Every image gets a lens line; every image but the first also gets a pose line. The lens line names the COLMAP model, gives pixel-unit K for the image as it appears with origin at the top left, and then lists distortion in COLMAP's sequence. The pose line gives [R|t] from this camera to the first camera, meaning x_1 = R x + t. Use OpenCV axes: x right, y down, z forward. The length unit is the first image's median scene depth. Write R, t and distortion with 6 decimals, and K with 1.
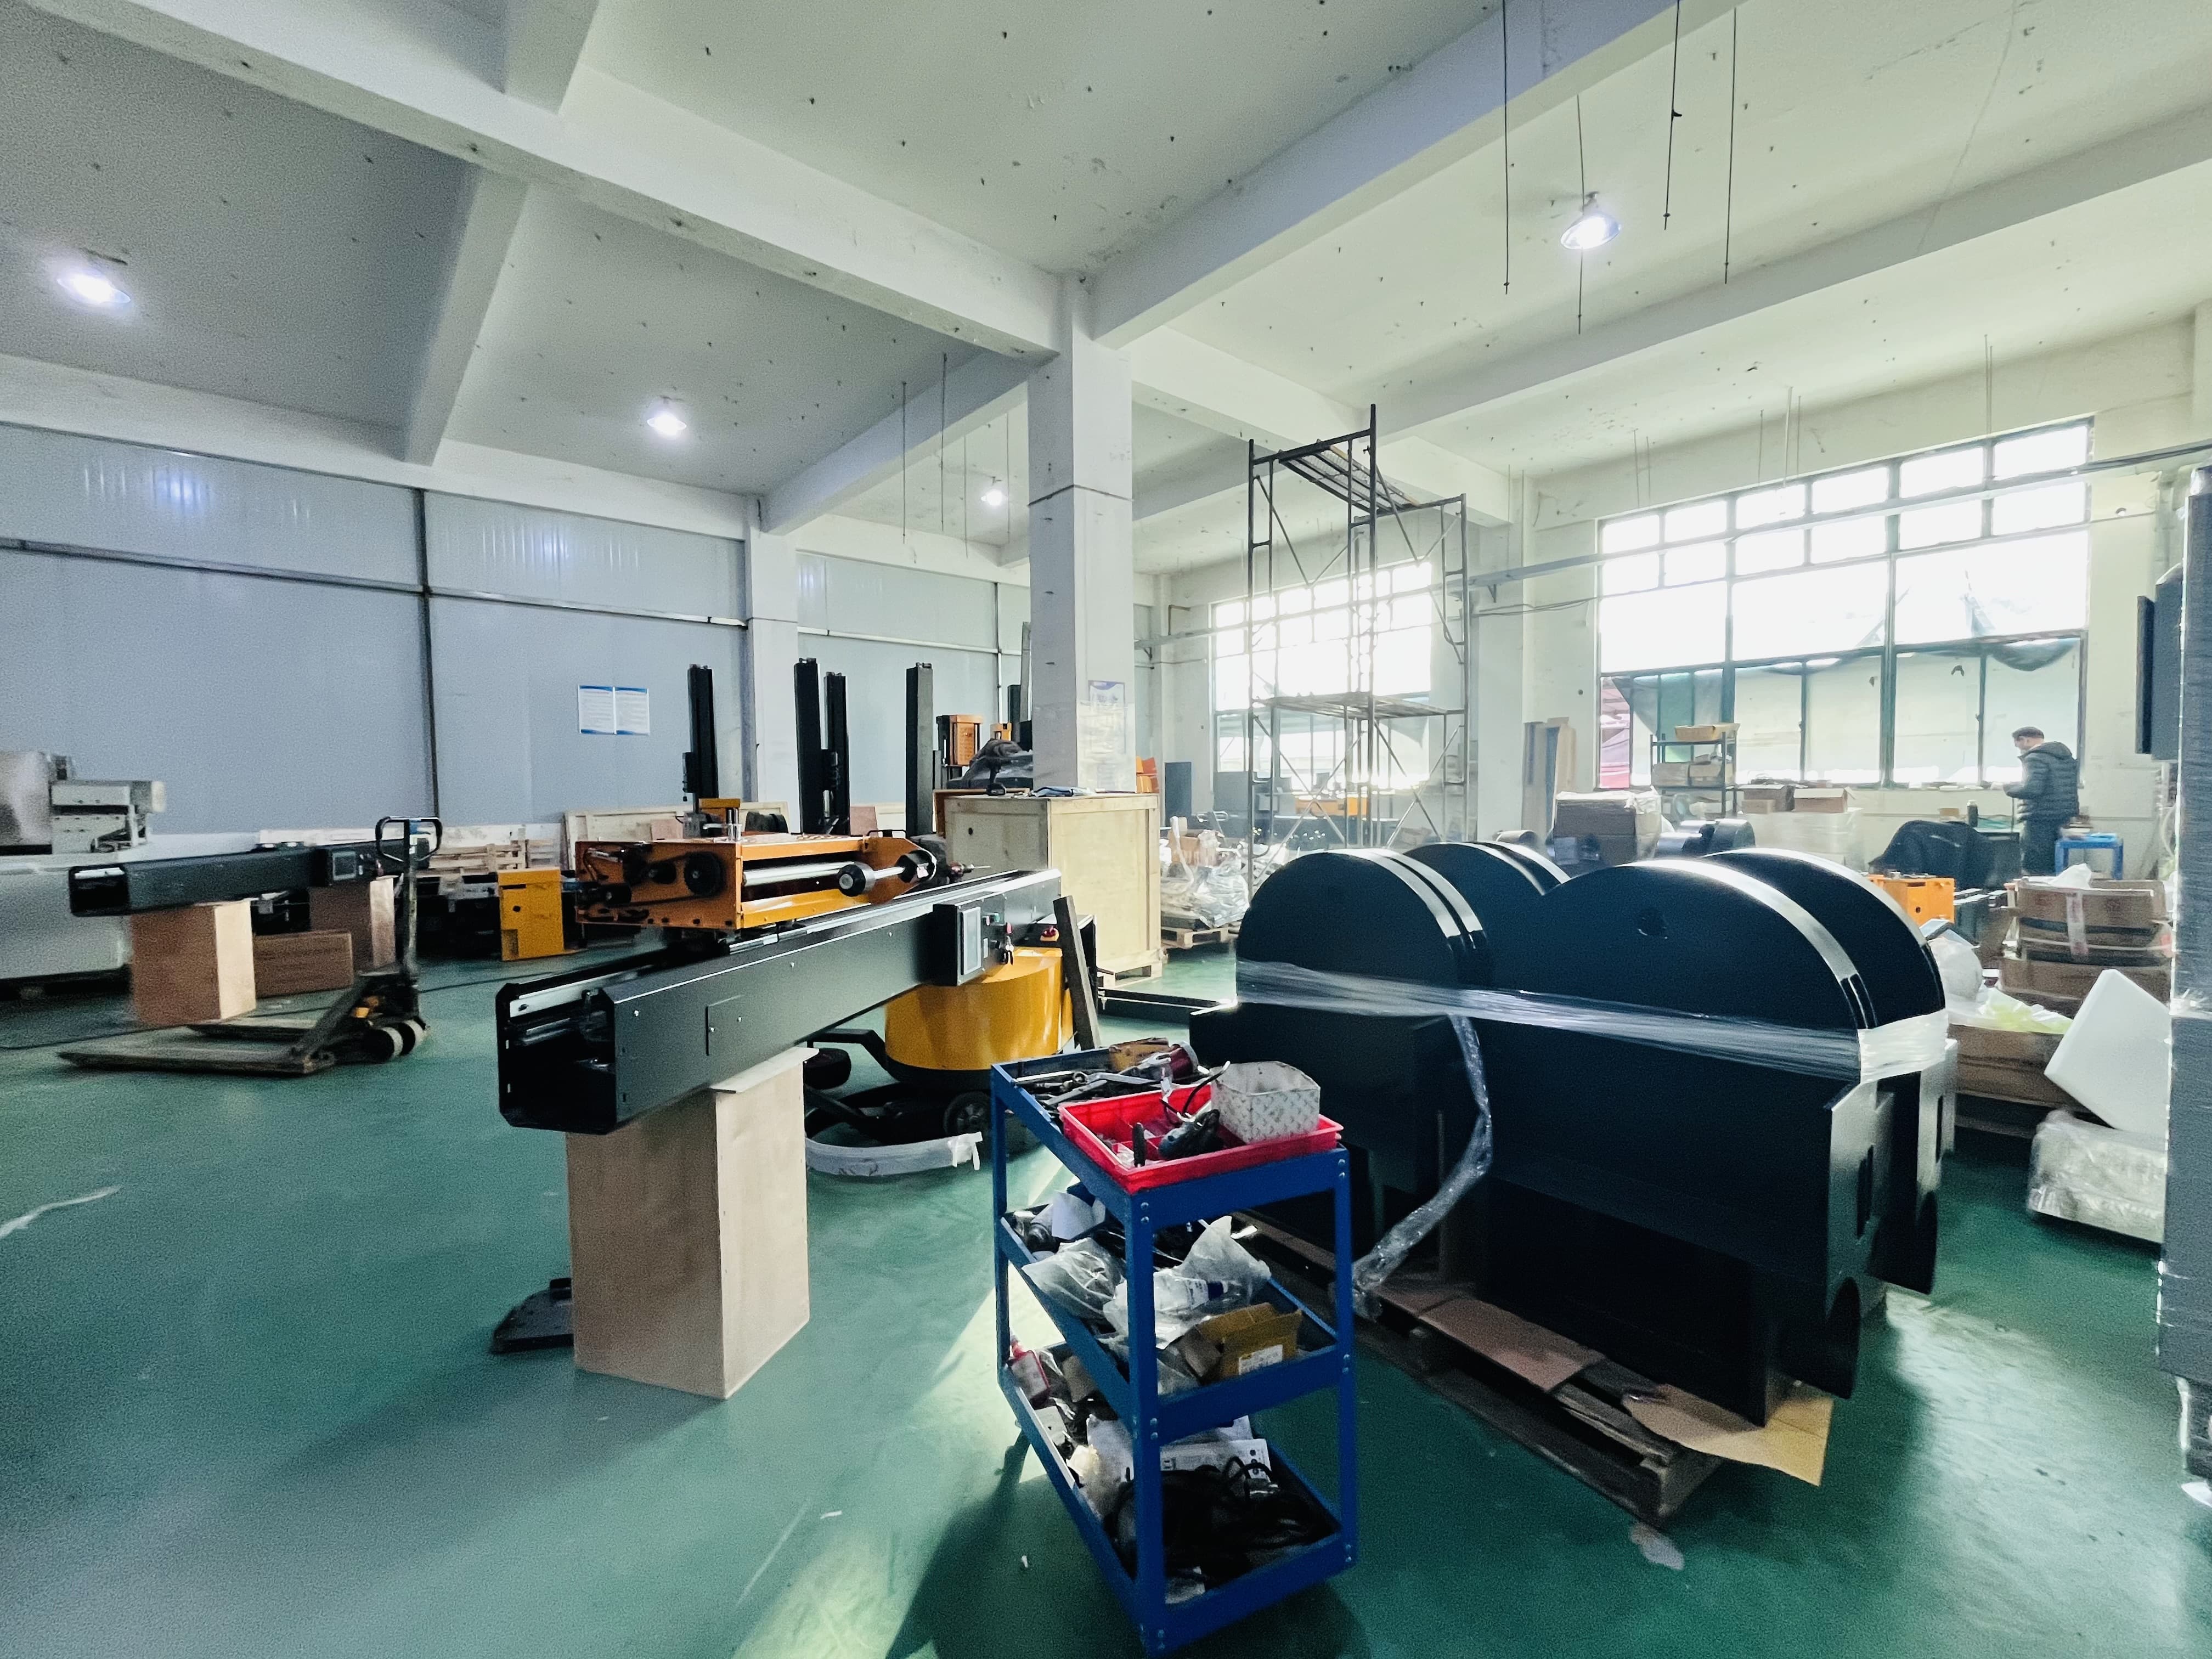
lens RADIAL K [[903.4, 0, 1106.0], [0, 903.4, 829.5], [0, 0, 1]] dist [-0.002475, -0.000426]
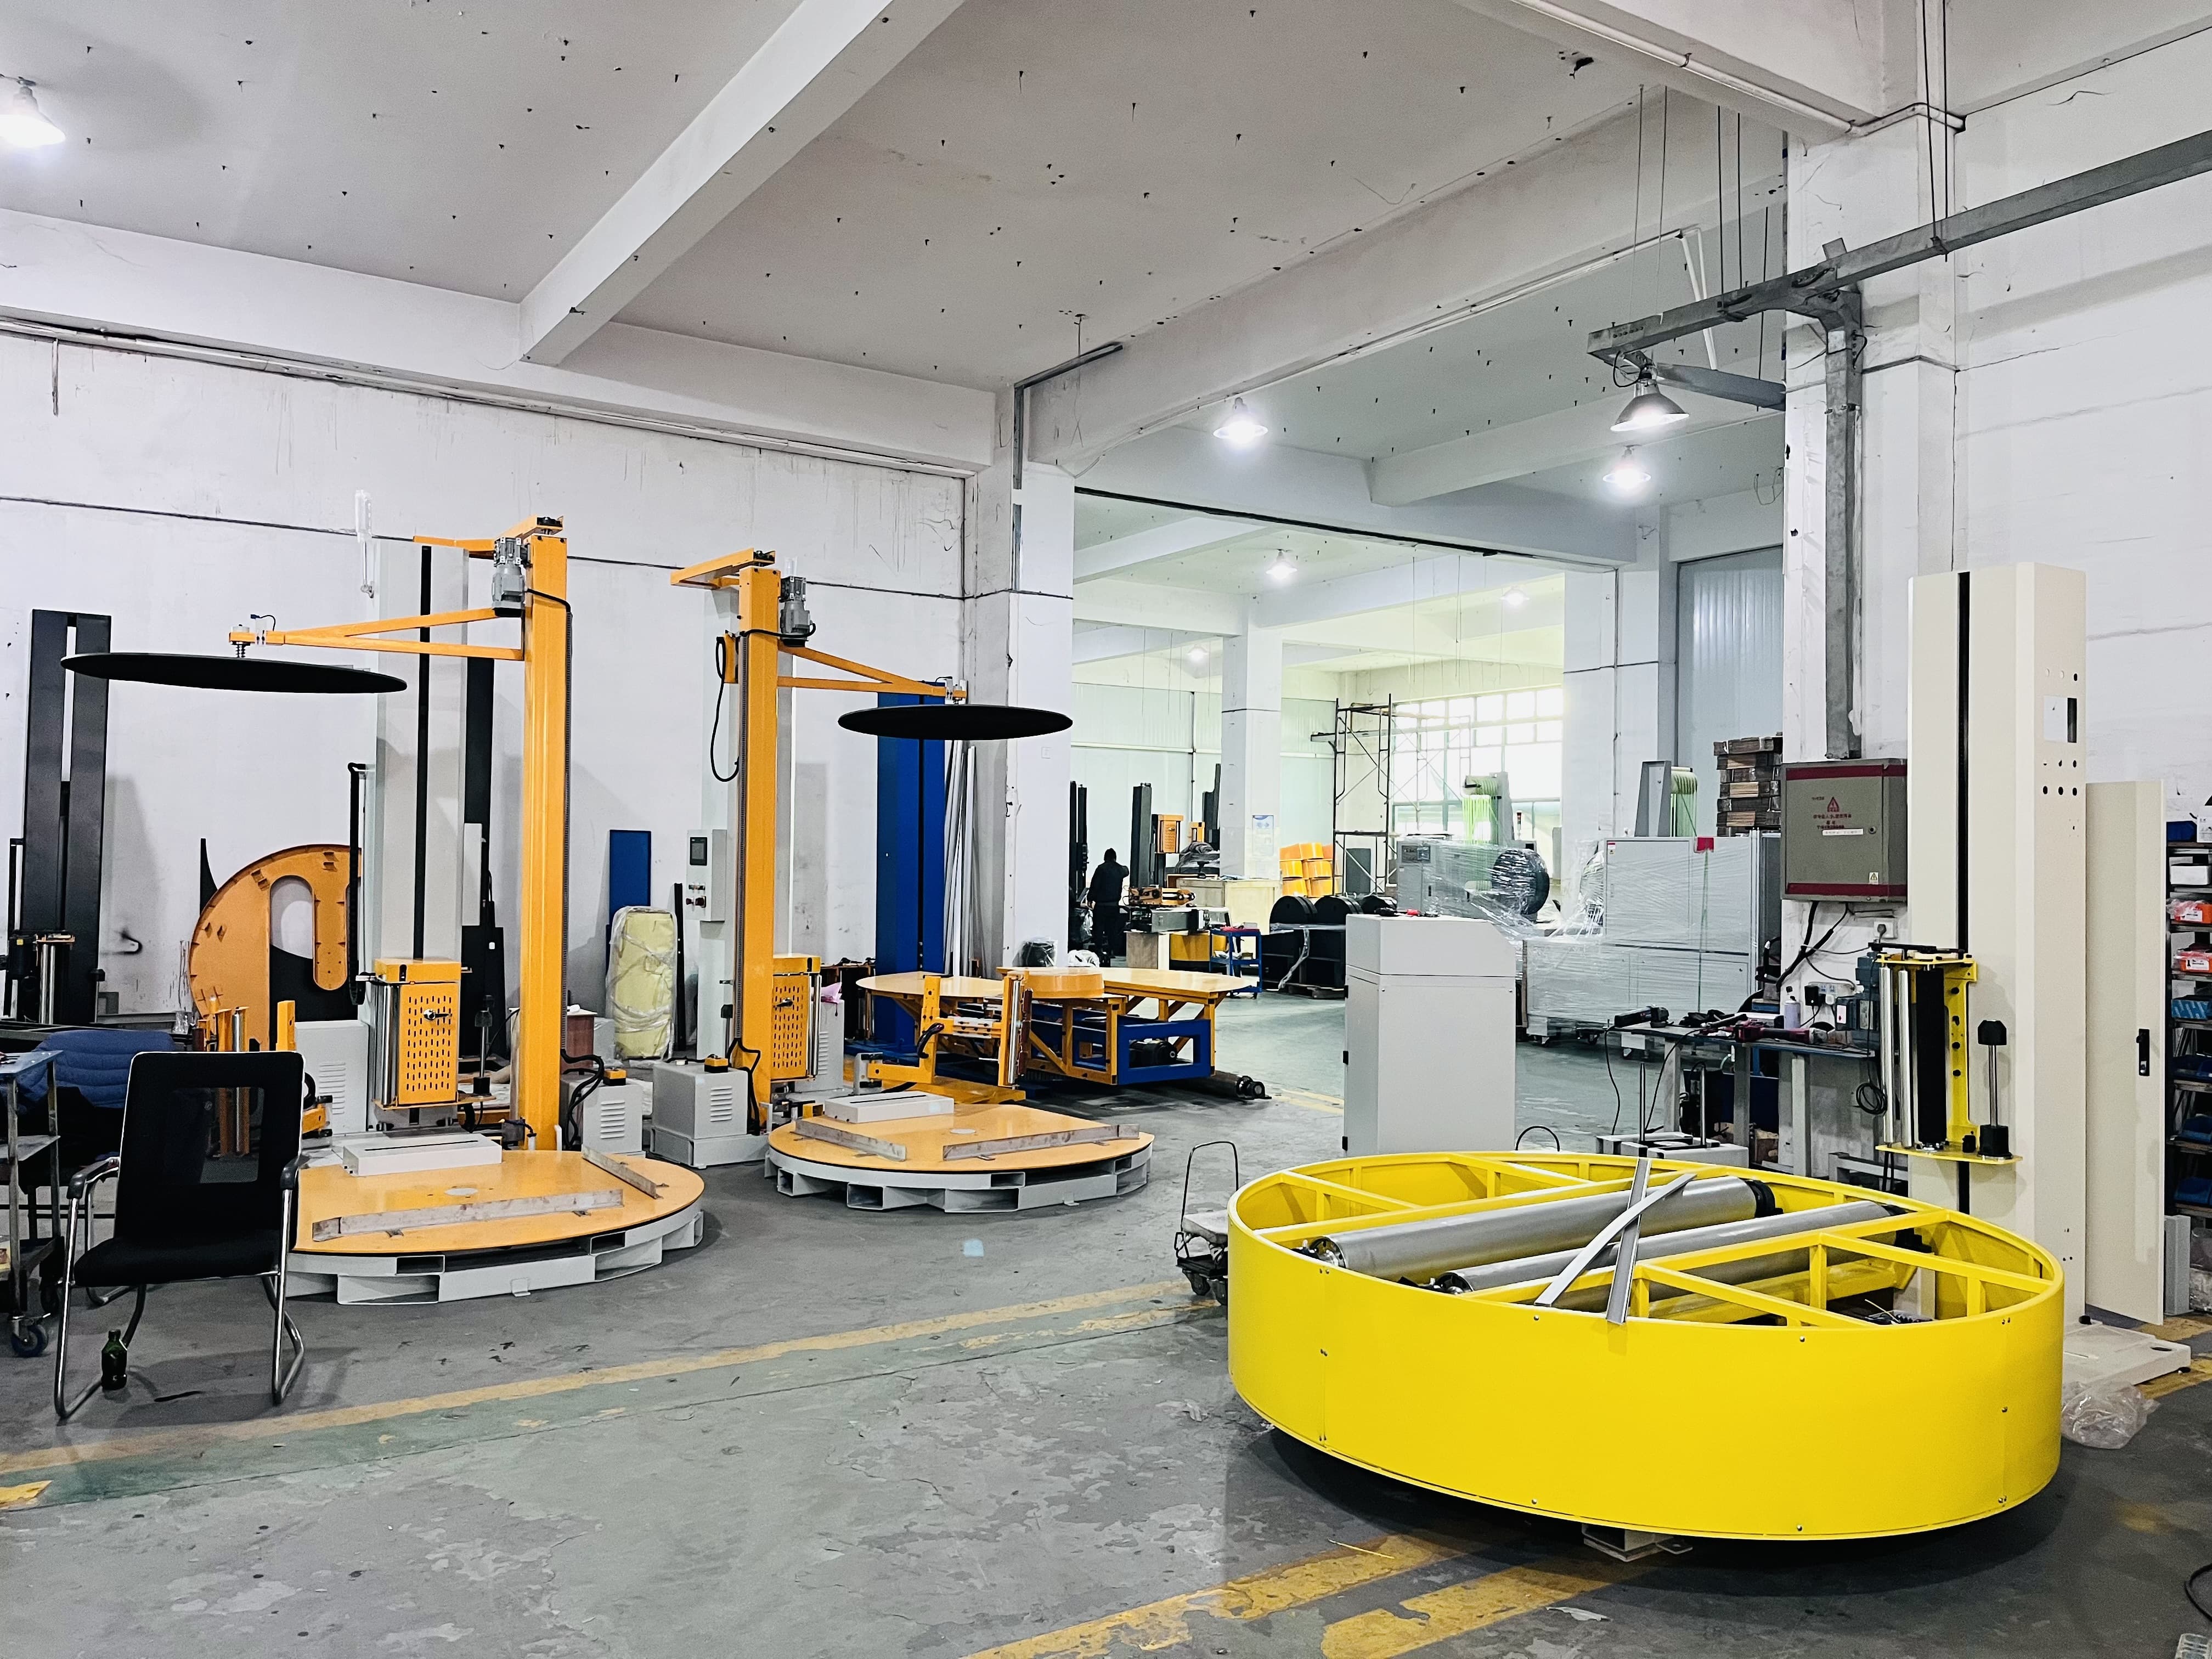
lens RADIAL K [[1675.3, 0, 1106.0], [0, 1675.3, 829.5], [0, 0, 1]] dist [0.000311, -0.000015]
pose [[0.988578, 0.024719, -0.148671, 0.148923], [-0.033095, 0.997985, -0.054133, 0.042177], [0.147033, 0.058435, 0.987404, -1.826323]]
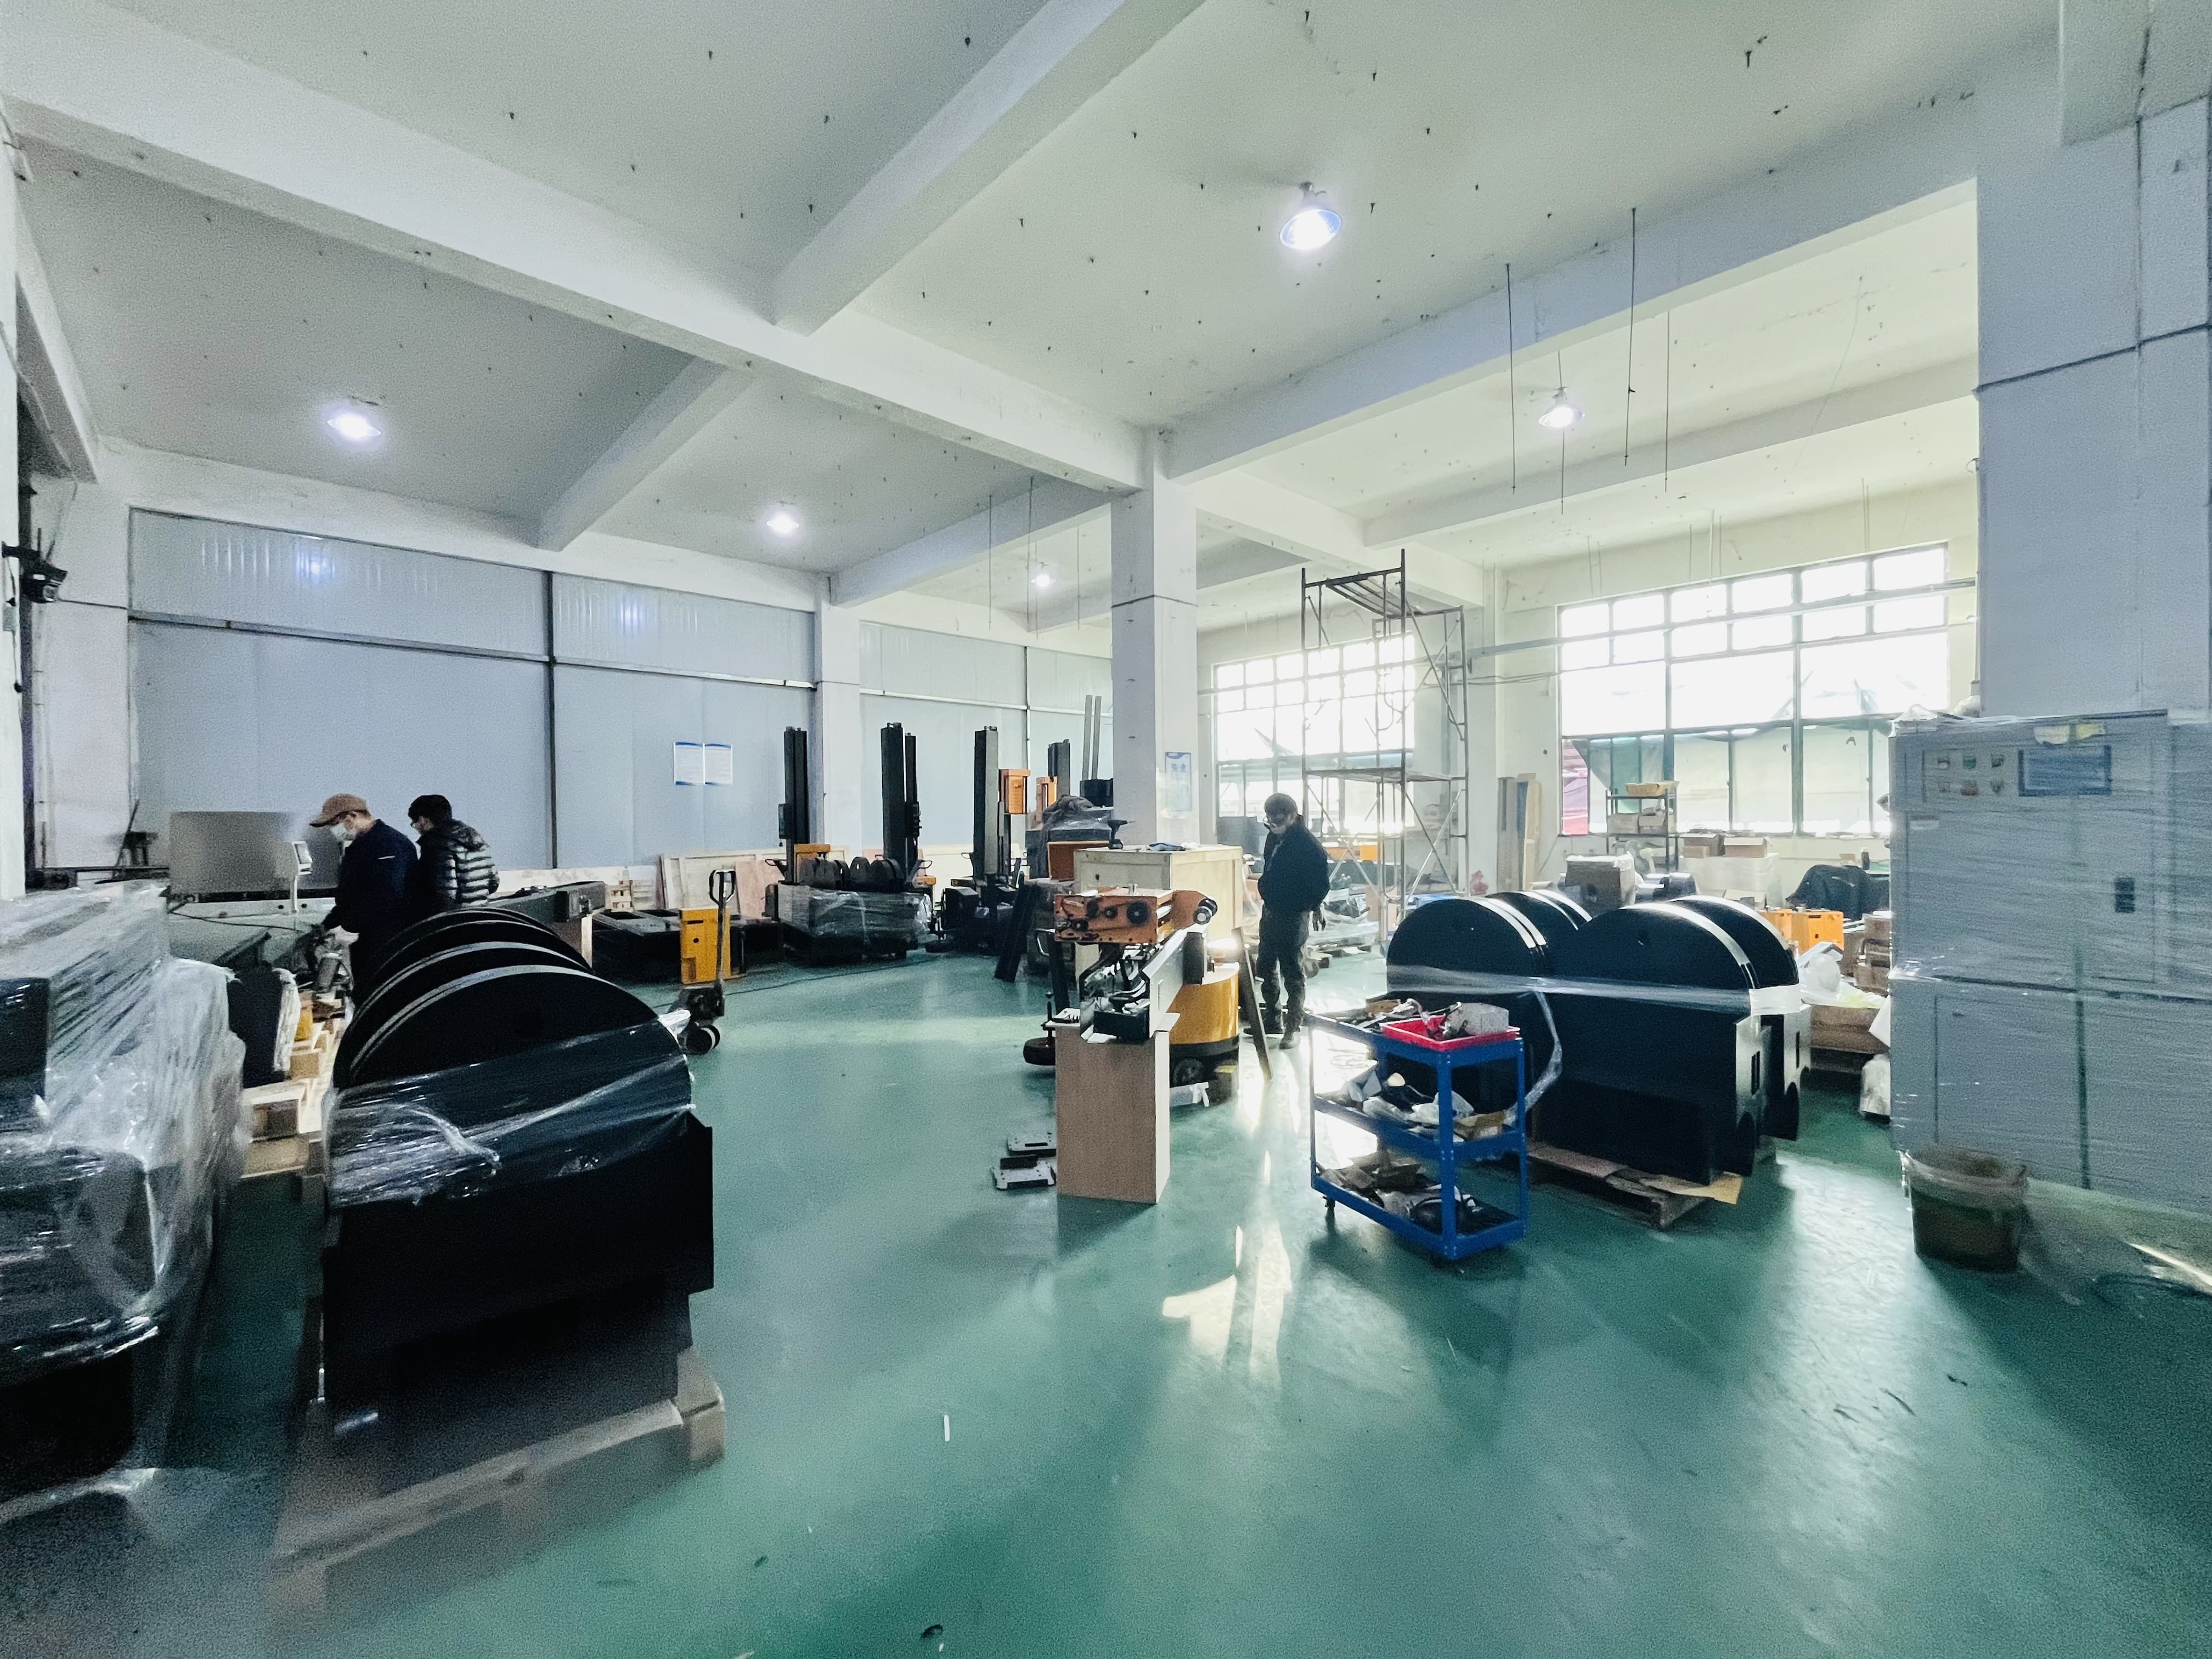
lens RADIAL K [[903.4, 0, 1106.0], [0, 903.4, 829.5], [0, 0, 1]] dist [-0.002475, -0.000426]
pose [[0.998852, 0.001666, 0.047872, -0.123937], [0.000159, 0.999273, -0.038113, -0.010258], [-0.047901, 0.038076, 0.998126, -0.169703]]
